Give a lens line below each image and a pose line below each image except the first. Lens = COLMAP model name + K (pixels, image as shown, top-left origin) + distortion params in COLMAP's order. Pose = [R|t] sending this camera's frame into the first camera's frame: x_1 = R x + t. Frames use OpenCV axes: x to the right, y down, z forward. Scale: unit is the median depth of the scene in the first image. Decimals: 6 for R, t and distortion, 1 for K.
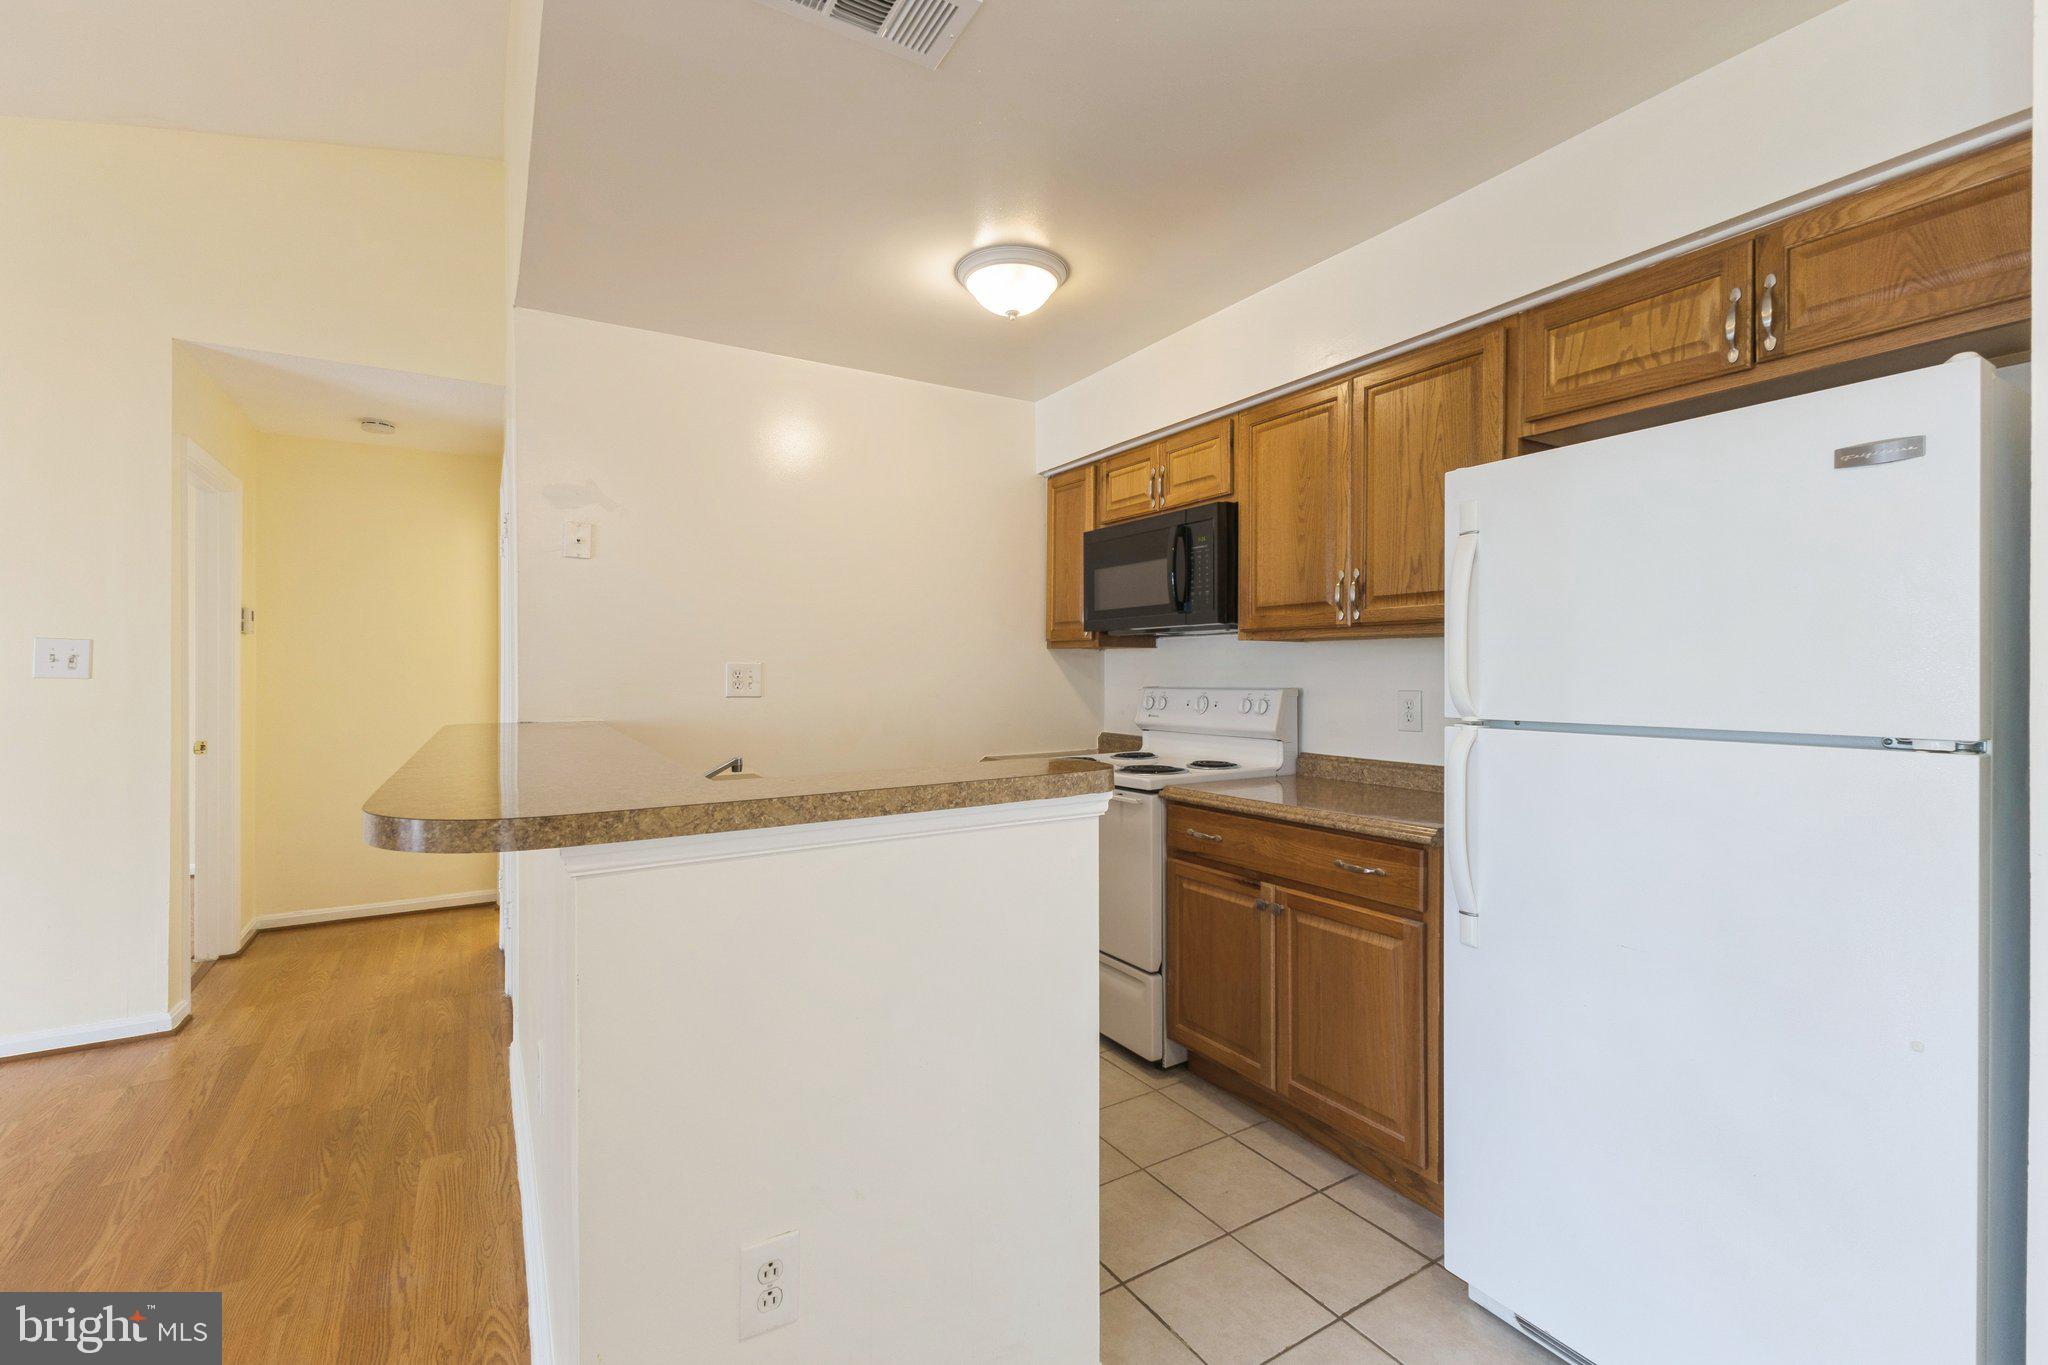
lens RADIAL K [[885.3, 0, 1009.7], [0, 885.3, 669.0], [0, 0, 1]] dist [0.012980, -0.002038]
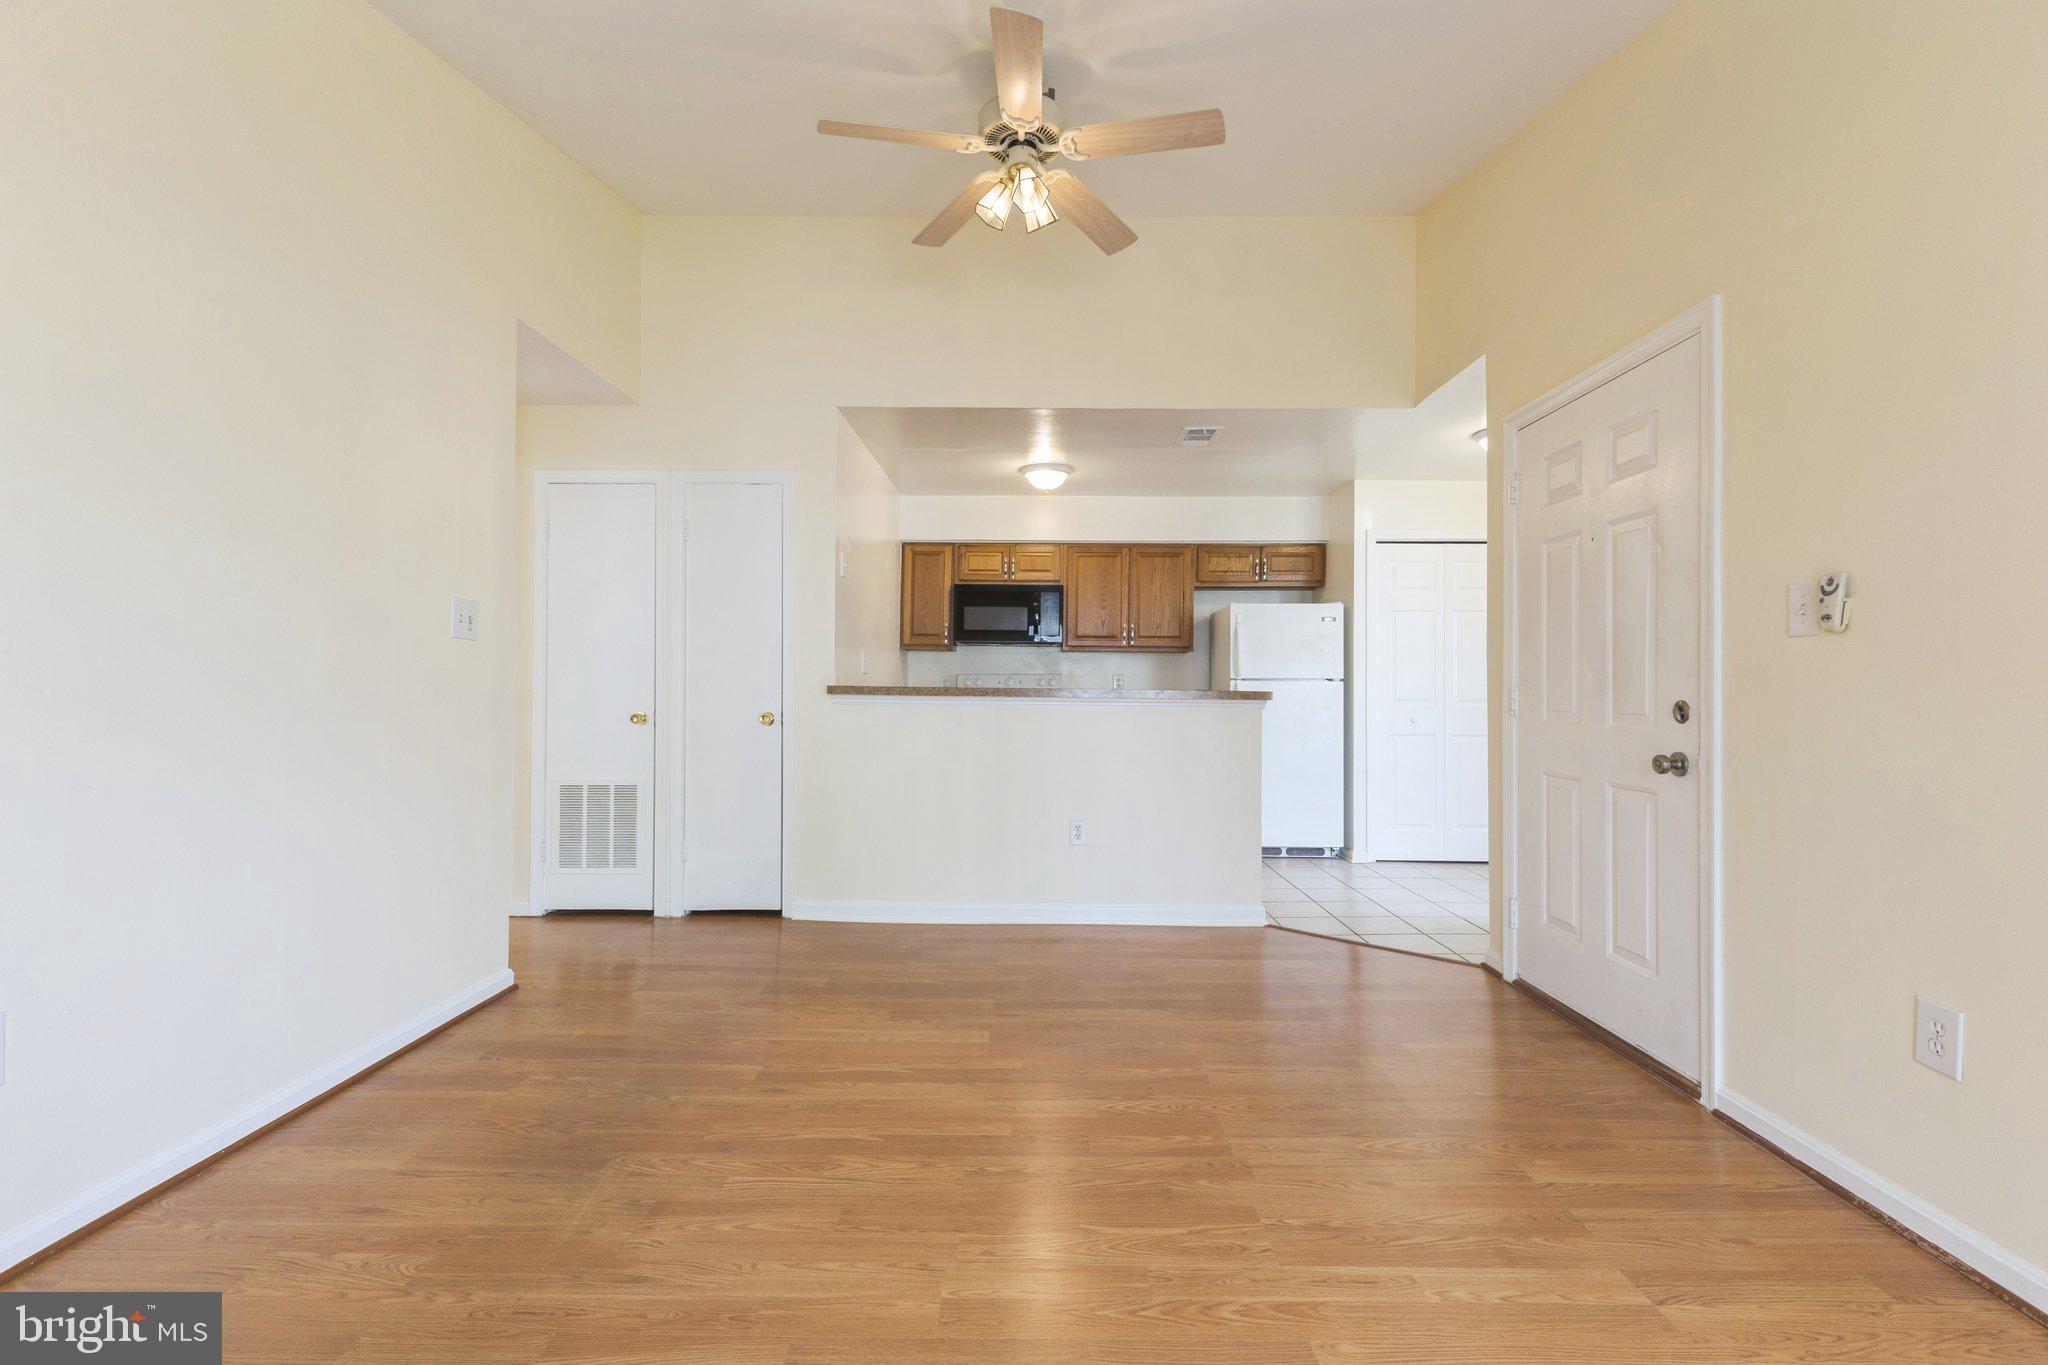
lens RADIAL K [[885.3, 0, 1033.1], [0, 885.3, 684.5], [0, 0, 1]] dist [0.012980, -0.002038]
pose [[0.517637, 0.009834, 0.855544, -1.654542], [-0.009811, 0.999936, -0.005558, 0.064376], [-0.855544, -0.005517, 0.517700, -0.042143]]
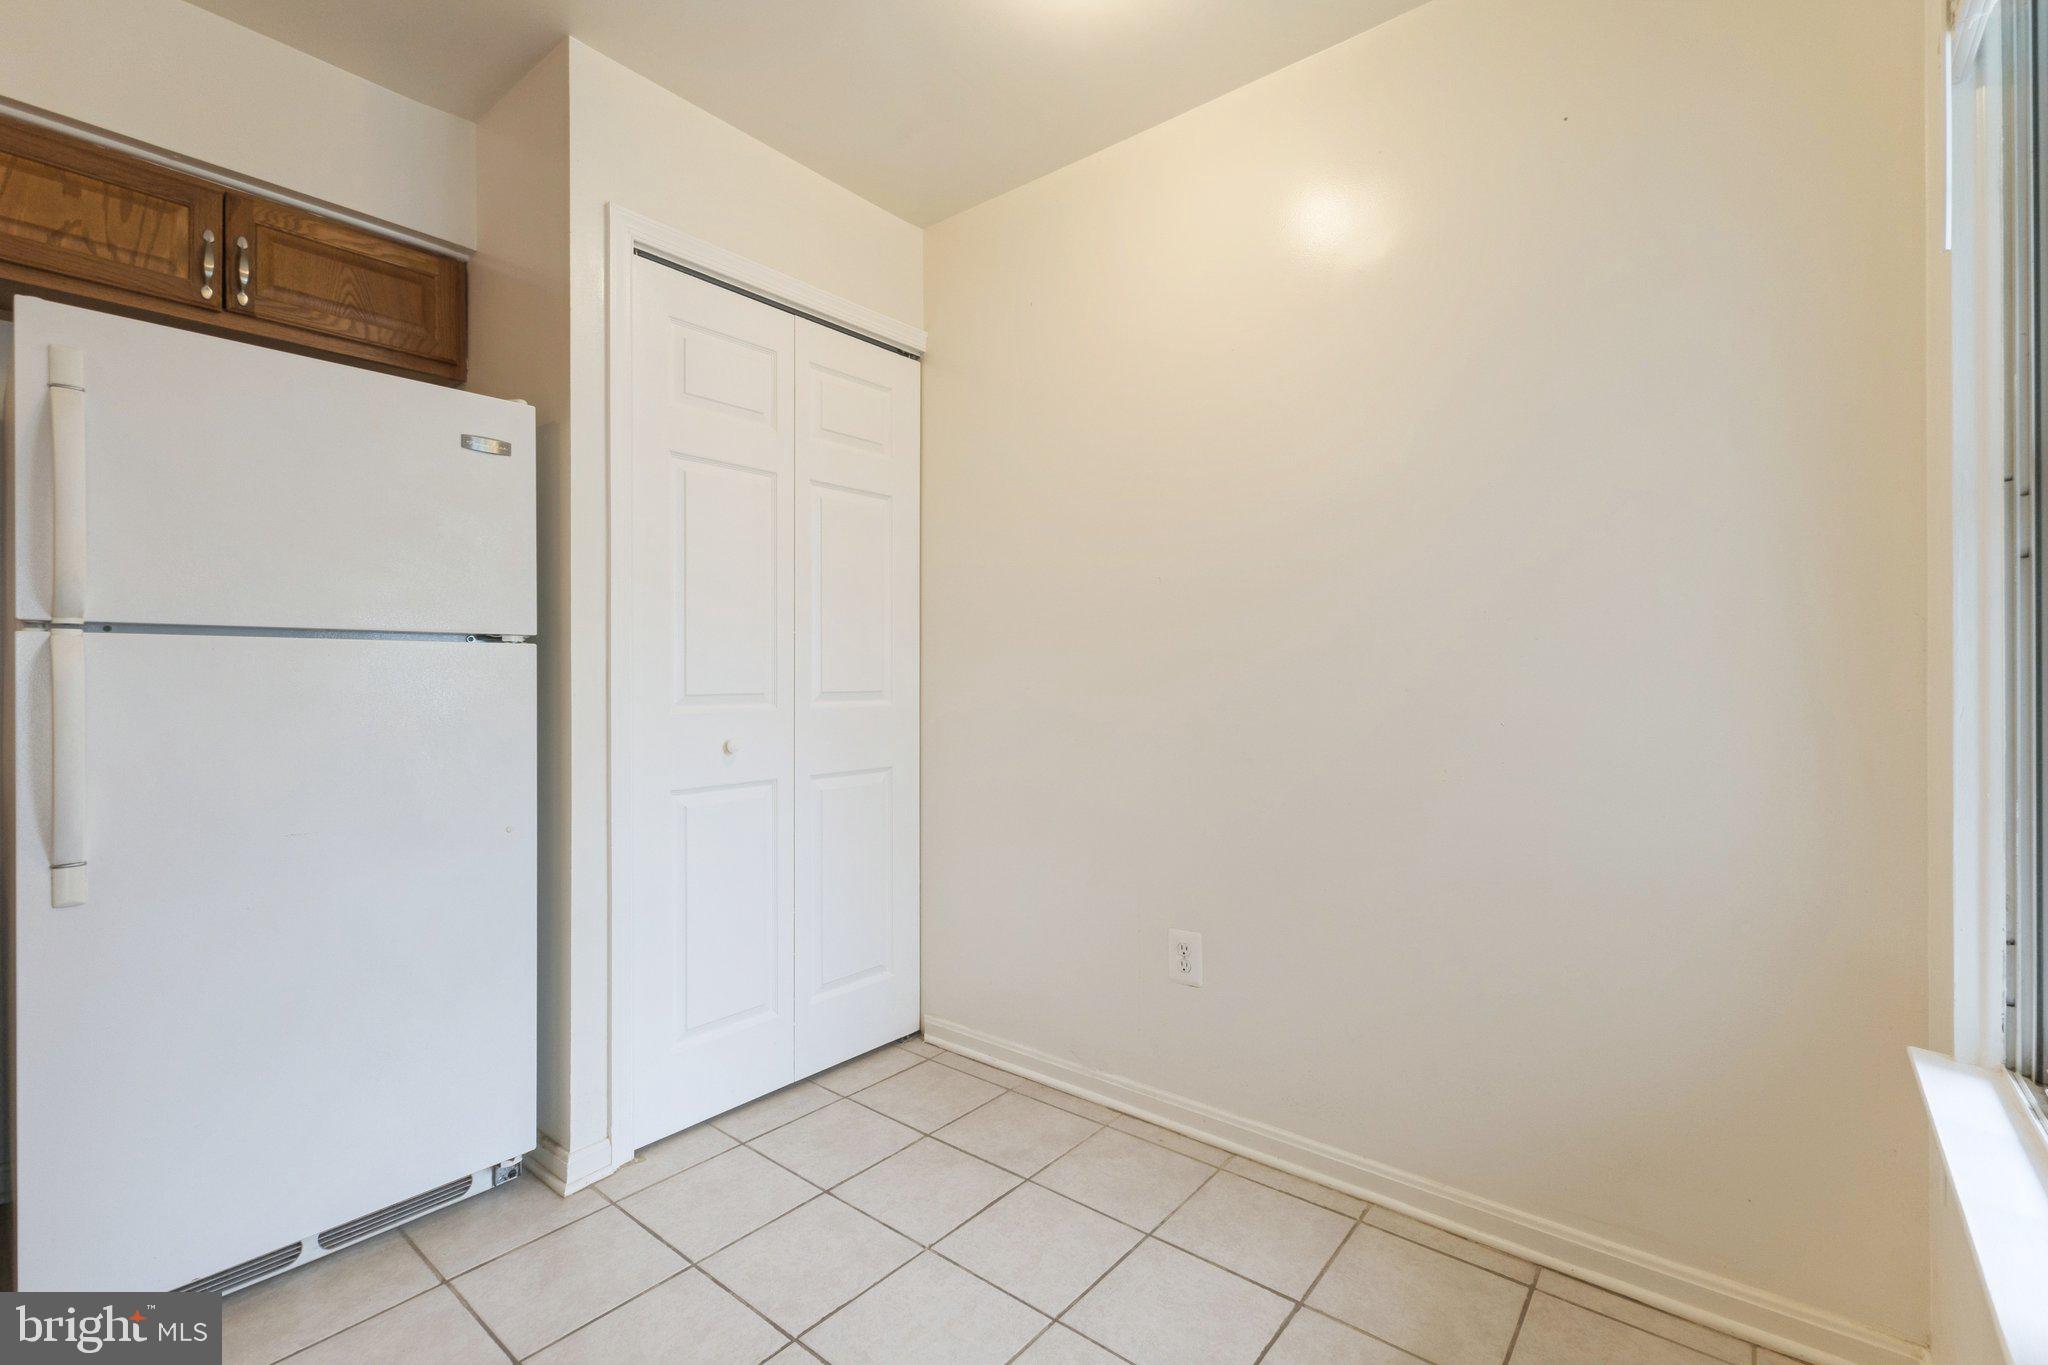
lens RADIAL K [[885.3, 0, 1028.0], [0, 885.3, 672.3], [0, 0, 1]] dist [0.012980, -0.002038]
pose [[-0.343539, 0.008690, 0.939098, -0.315037], [0.001382, 0.999961, -0.008747, 0.066202], [-0.939137, -0.001707, -0.343537, 0.281090]]
